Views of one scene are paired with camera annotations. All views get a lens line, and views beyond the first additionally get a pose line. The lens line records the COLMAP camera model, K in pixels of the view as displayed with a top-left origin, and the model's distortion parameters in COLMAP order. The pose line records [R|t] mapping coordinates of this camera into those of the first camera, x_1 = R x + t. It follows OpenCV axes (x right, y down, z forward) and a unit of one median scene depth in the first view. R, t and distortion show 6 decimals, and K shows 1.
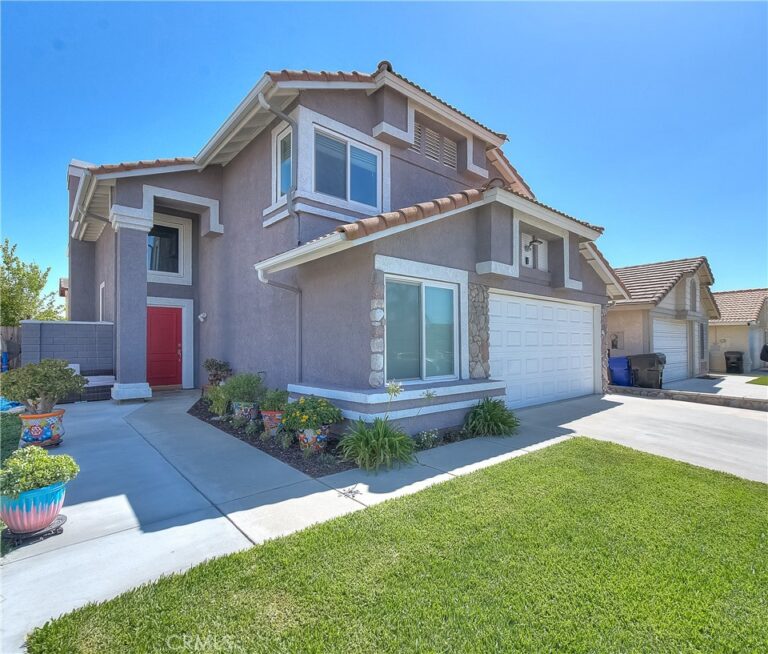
lens RADIAL K [[499.1, 0, 383.5], [0, 499.1, 325.0], [0, 0, 1]] dist [0.008160, 0.001266]
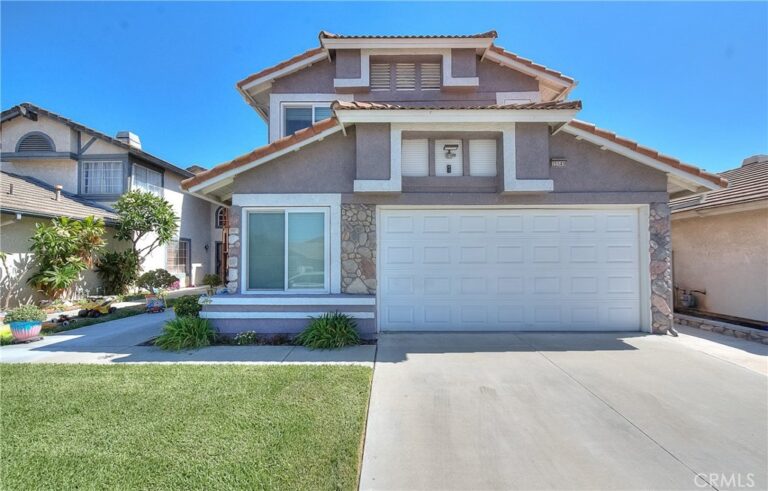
lens RADIAL K [[367.1, 0, 382.7], [0, 367.1, 247.3], [0, 0, 1]] dist [-0.002738, -0.000325]
pose [[0.650969, -0.025804, -0.758665, 0.799466], [0.029434, 0.999529, -0.008740, 0.017523], [0.758533, -0.016641, 0.651422, 0.533037]]
